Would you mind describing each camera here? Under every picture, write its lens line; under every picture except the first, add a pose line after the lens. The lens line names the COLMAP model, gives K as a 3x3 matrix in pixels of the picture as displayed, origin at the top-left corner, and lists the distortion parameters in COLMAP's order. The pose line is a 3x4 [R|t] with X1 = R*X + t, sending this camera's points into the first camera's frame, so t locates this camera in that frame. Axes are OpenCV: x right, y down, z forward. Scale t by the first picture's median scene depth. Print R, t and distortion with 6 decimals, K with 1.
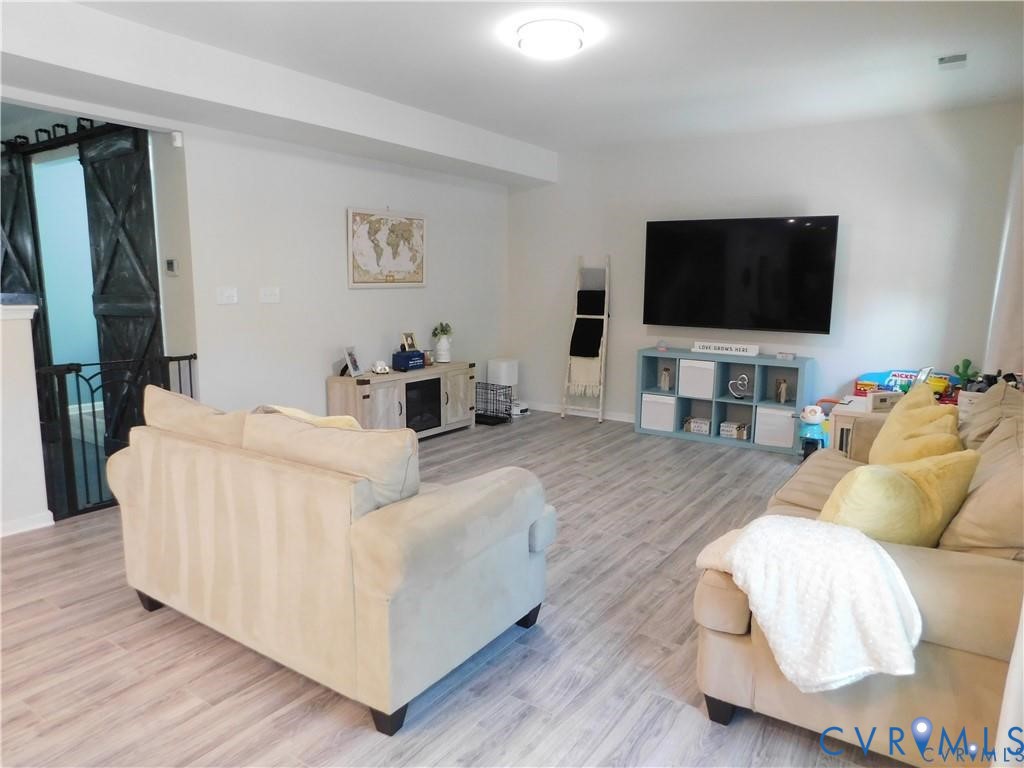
lens RADIAL K [[694.7, 0, 512.0], [0, 694.7, 384.0], [0, 0, 1]] dist [-0.003006, 0.001854]
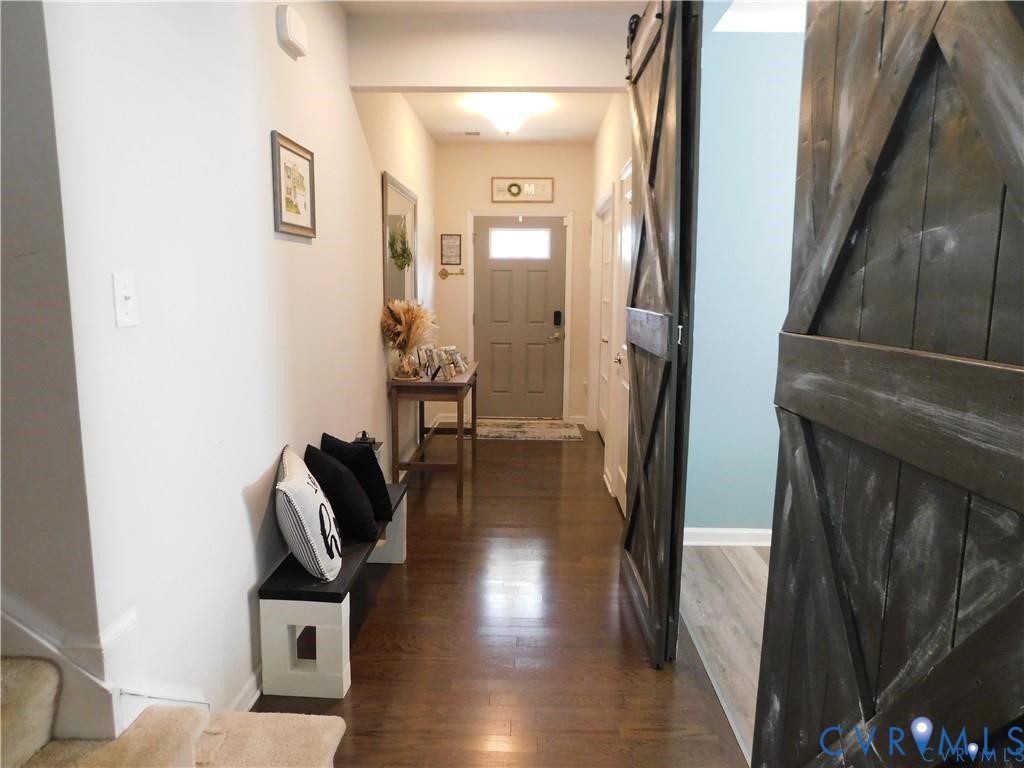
lens RADIAL K [[686.5, 0, 512.0], [0, 686.5, 384.0], [0, 0, 1]] dist [-0.002185, 0.001082]
pose [[0.556851, 0.124191, -0.821276, -0.404307], [-0.132169, 0.989410, 0.060001, -0.101013], [0.820030, 0.075136, 0.567367, 0.700219]]
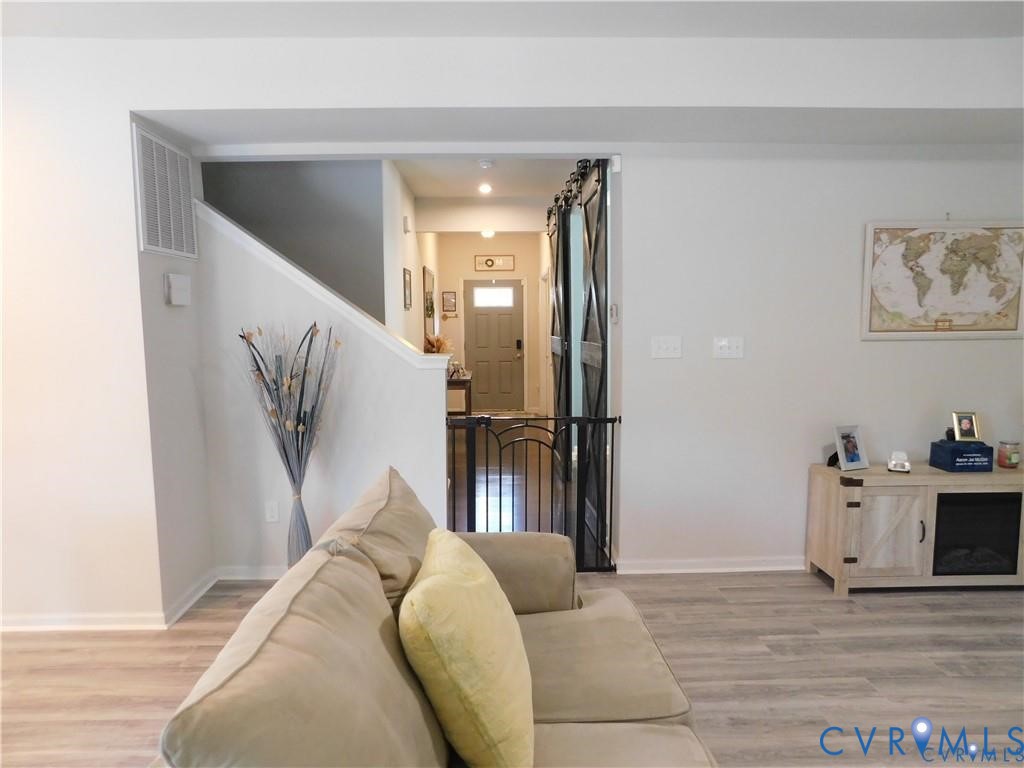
lens RADIAL K [[694.7, 0, 512.0], [0, 694.7, 384.0], [0, 0, 1]] dist [-0.003006, 0.001854]
pose [[0.603359, 0.072692, -0.794149, 0.101320], [-0.111522, 0.993742, 0.006232, -0.058893], [0.789633, 0.084805, 0.607691, 0.311020]]
